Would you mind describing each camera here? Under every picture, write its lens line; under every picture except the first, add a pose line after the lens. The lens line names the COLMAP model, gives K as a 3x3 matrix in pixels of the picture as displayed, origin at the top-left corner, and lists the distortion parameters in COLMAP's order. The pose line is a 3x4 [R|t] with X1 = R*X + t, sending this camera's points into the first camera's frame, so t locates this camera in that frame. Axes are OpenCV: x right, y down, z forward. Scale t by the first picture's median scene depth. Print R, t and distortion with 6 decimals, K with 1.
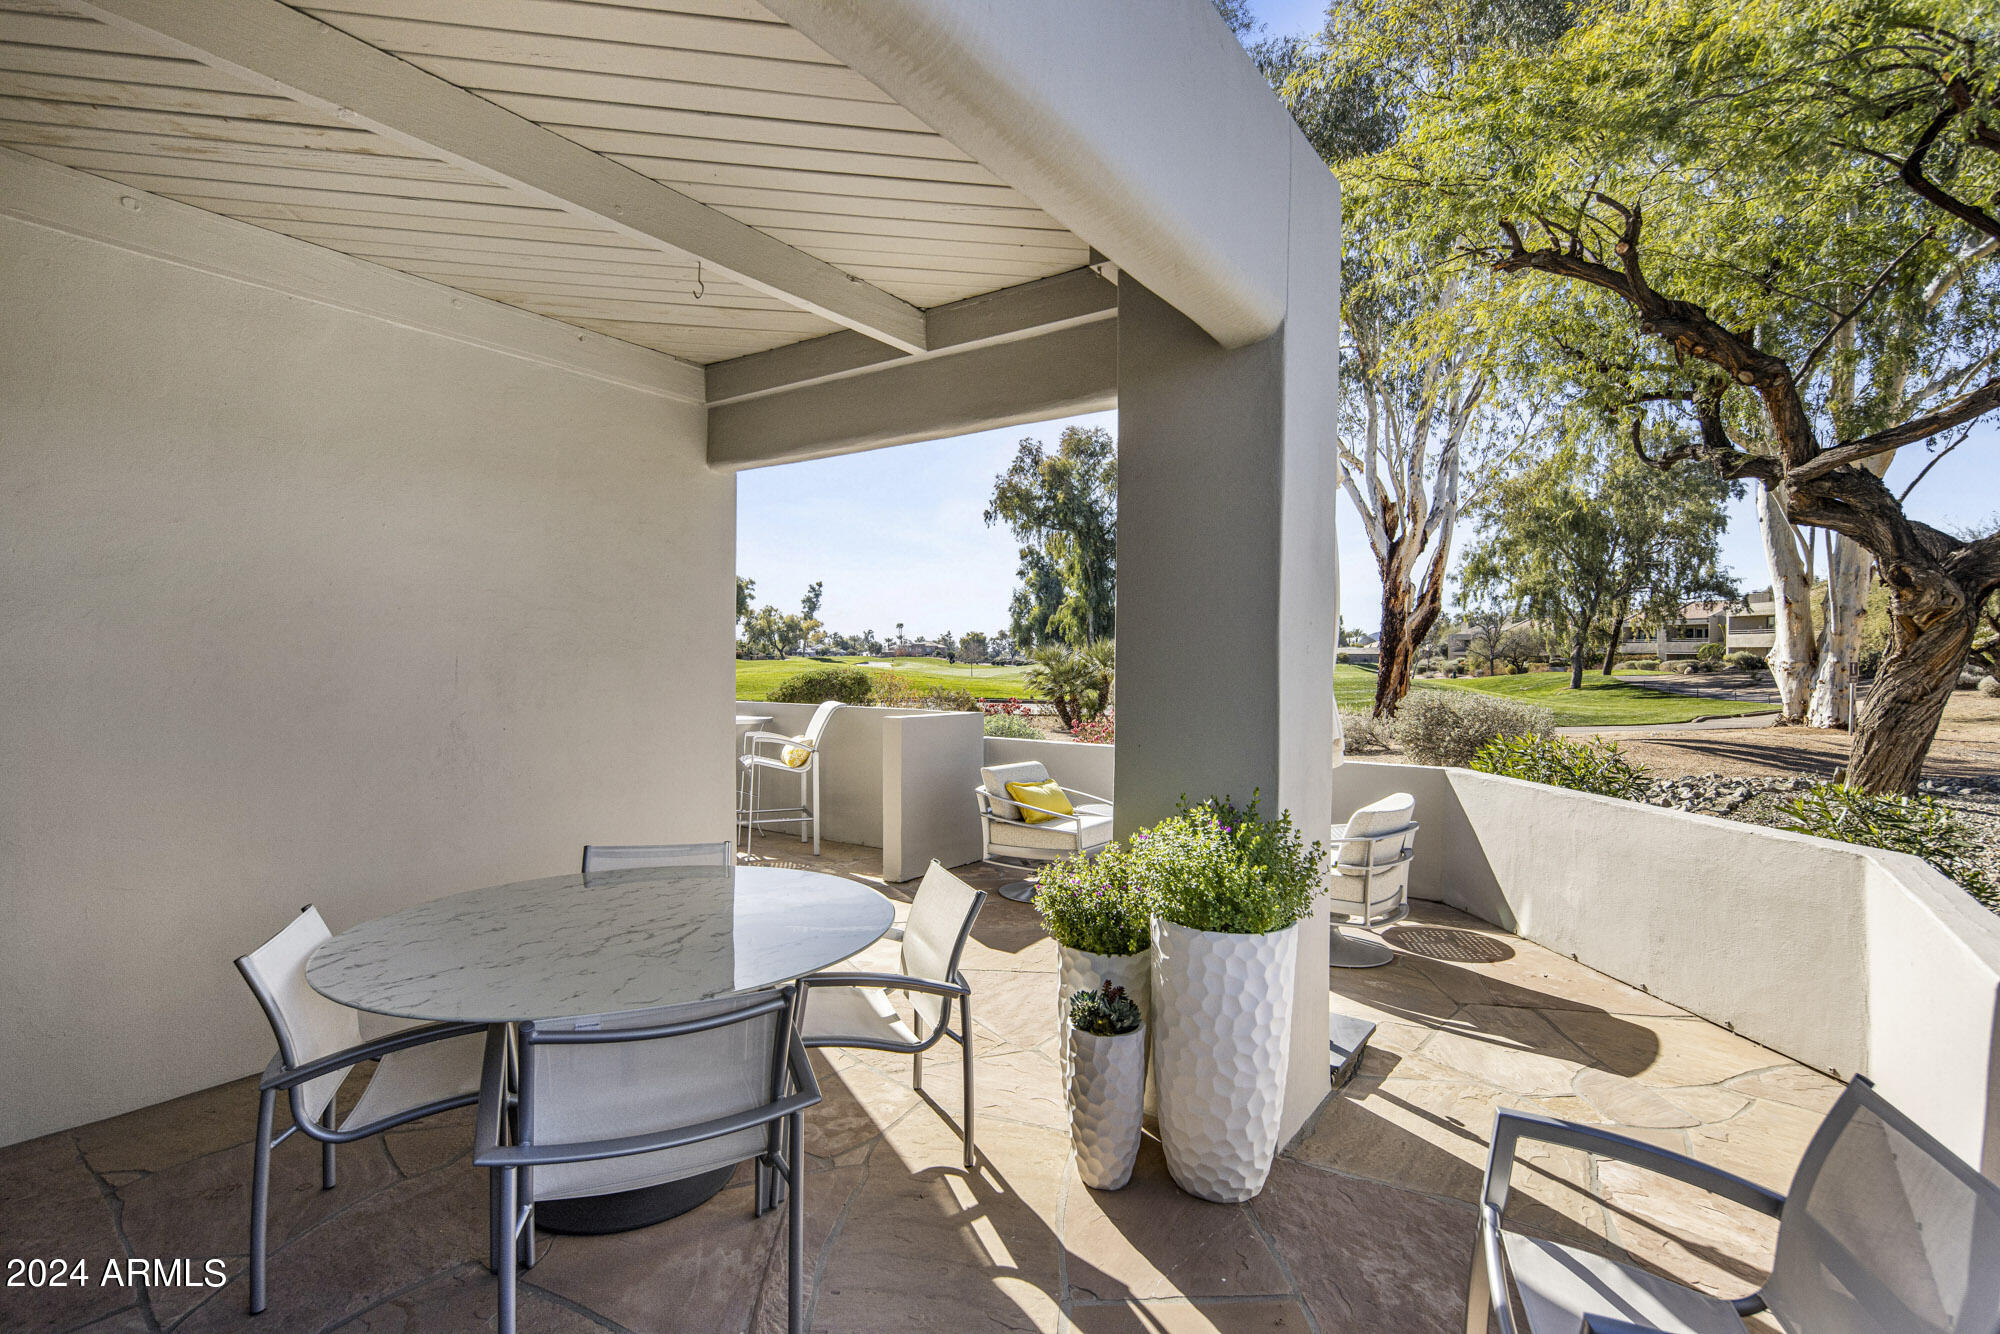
lens RADIAL K [[959.5, 0, 1001.4], [0, 959.5, 665.0], [0, 0, 1]] dist [0.002429, -0.001212]
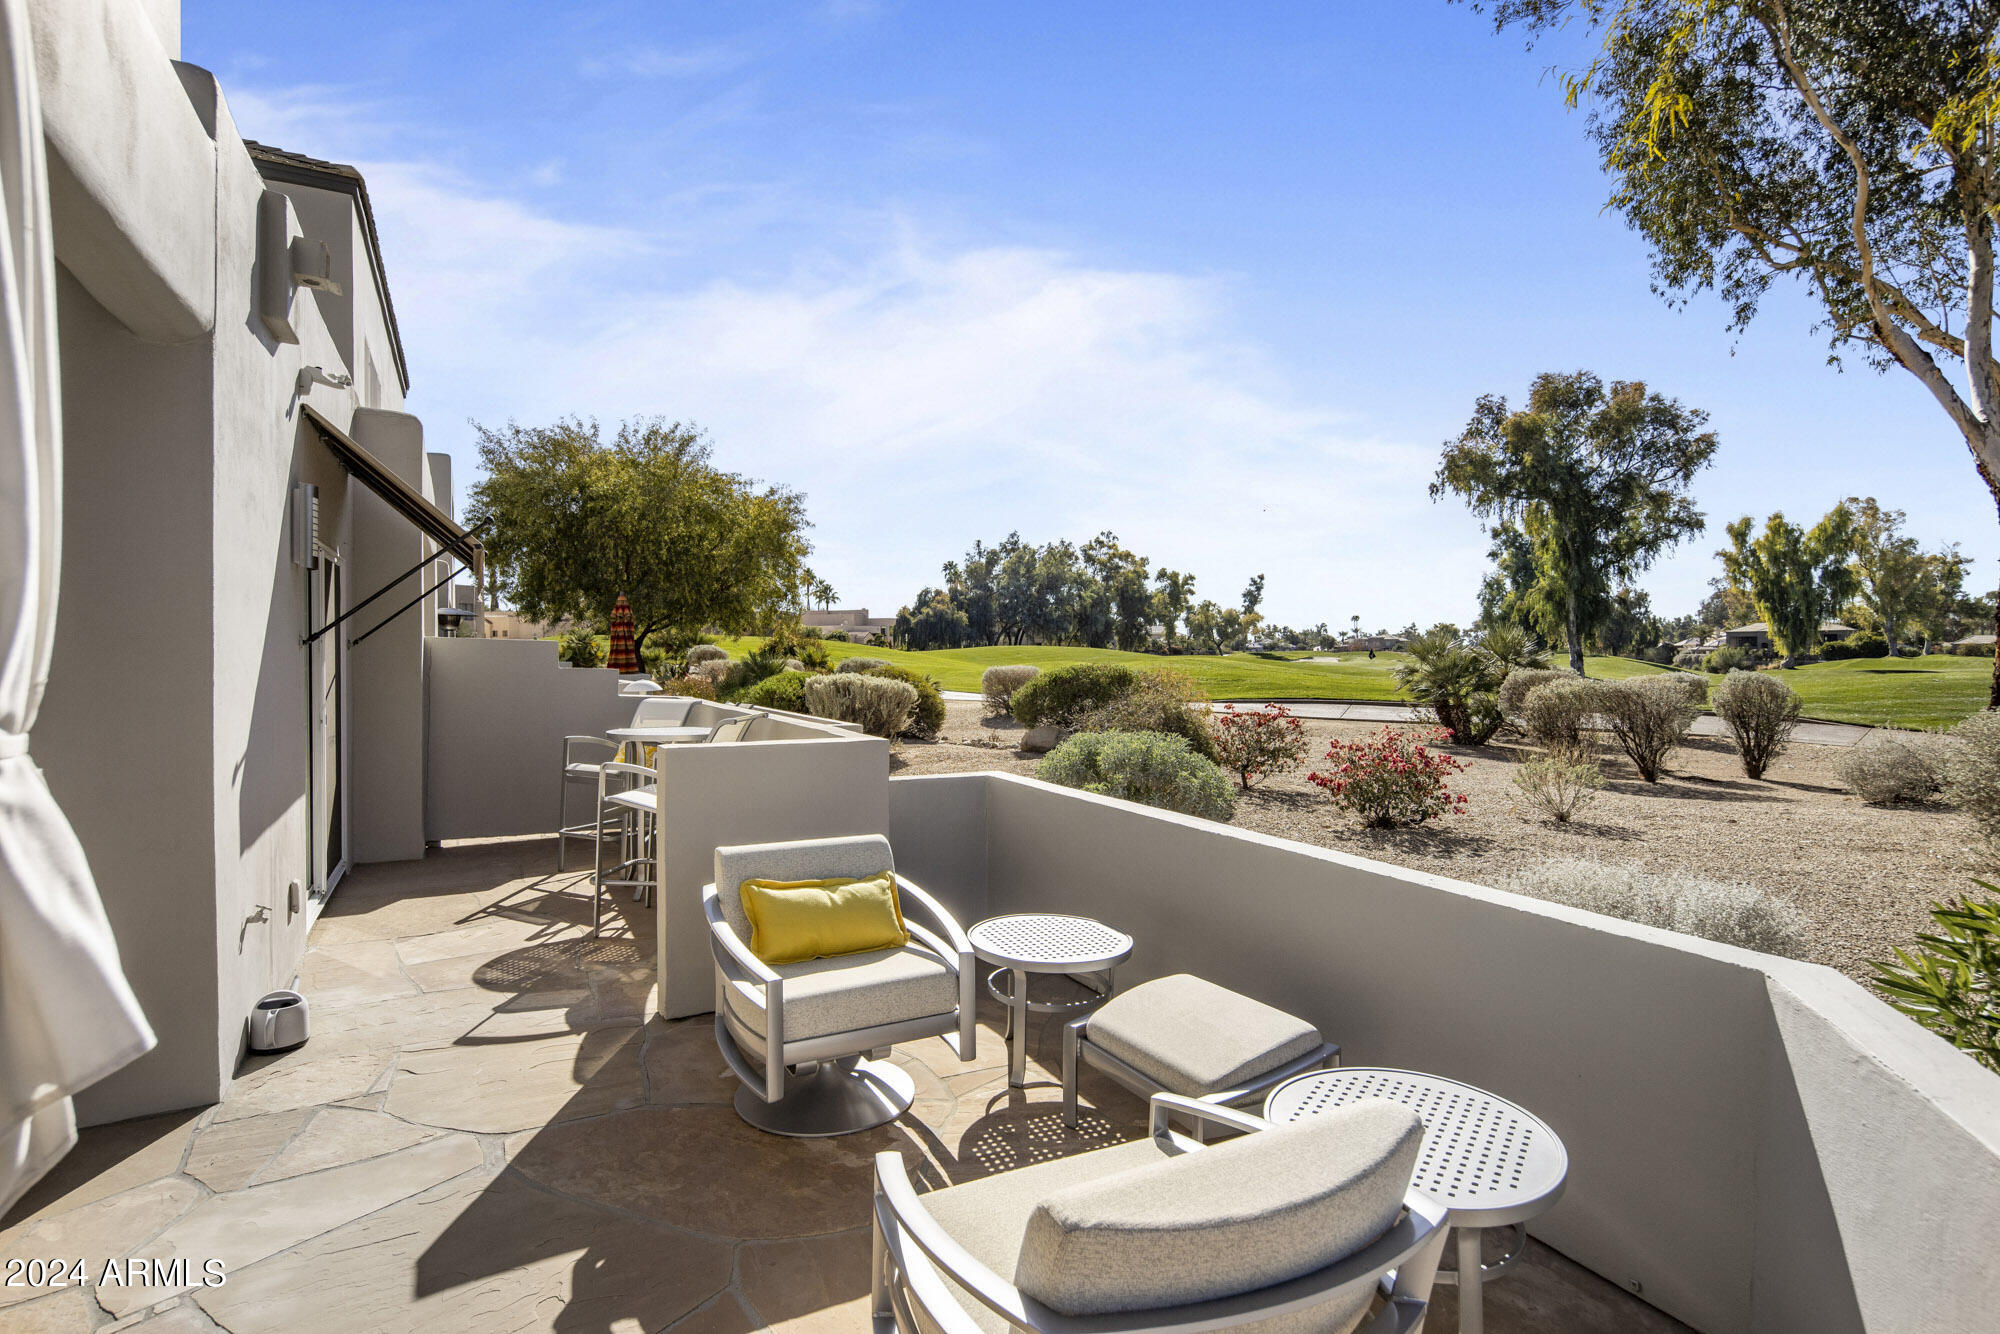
lens RADIAL K [[959.5, 0, 1001.4], [0, 959.5, 665.0], [0, 0, 1]] dist [0.002429, -0.001212]
pose [[0.893579, 0.000680, -0.448905, 0.026620], [0.001501, 0.999989, 0.004503, -0.000001], [0.448903, -0.004698, 0.893568, 0.041194]]
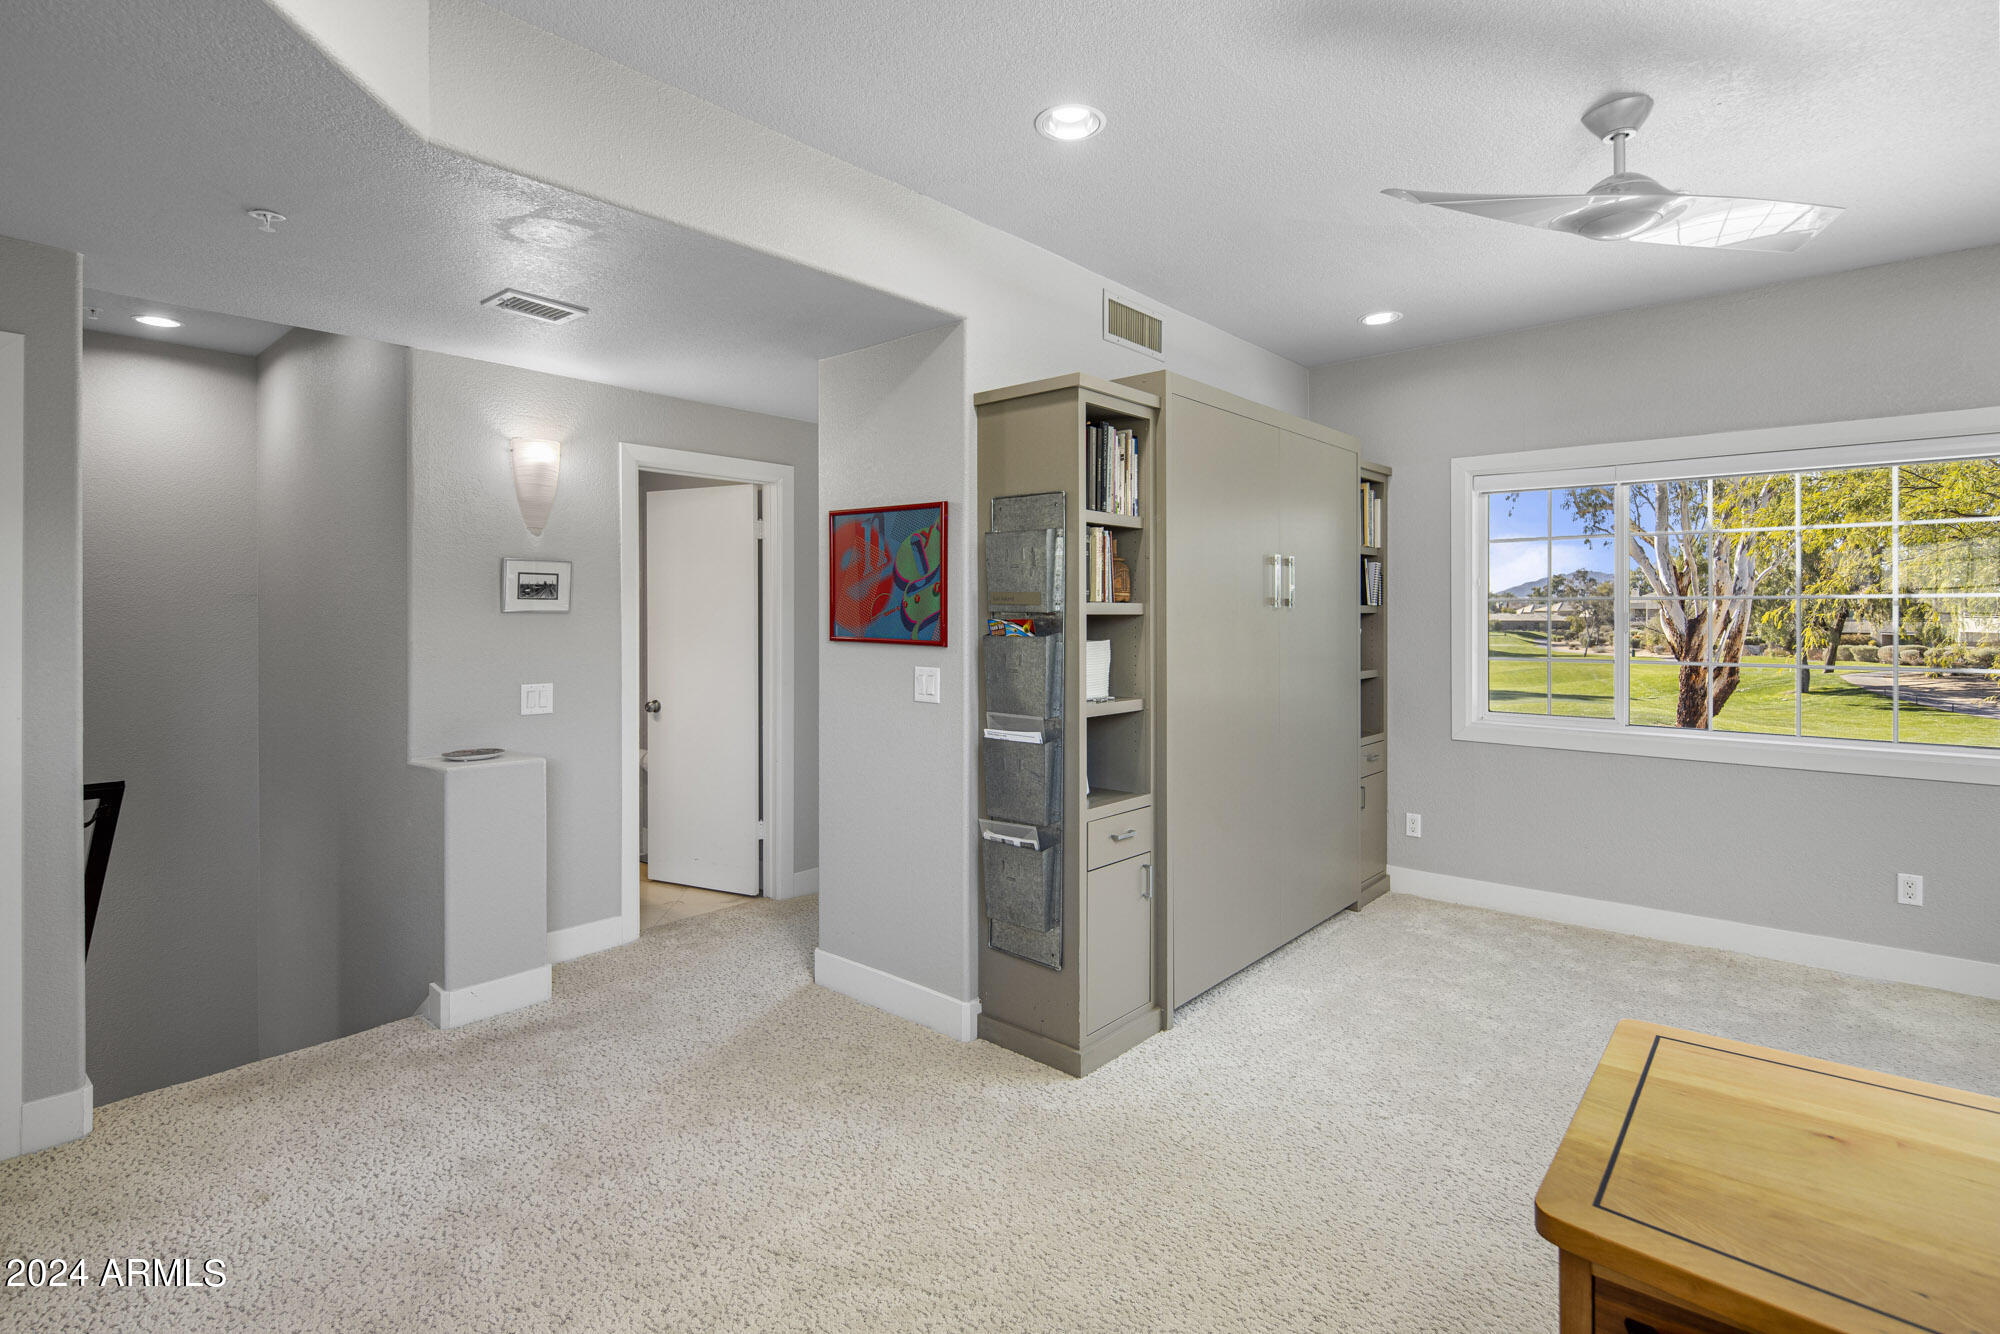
lens RADIAL K [[967.2, 0, 998.5], [0, 967.2, 611.7], [0, 0, 1]] dist [0.000143, -0.002056]
pose [[0.993004, -0.003643, -0.118024, -0.057310], [0.002468, 0.999946, -0.010102, -0.034548], [0.118055, 0.009740, 0.992959, -0.033054]]
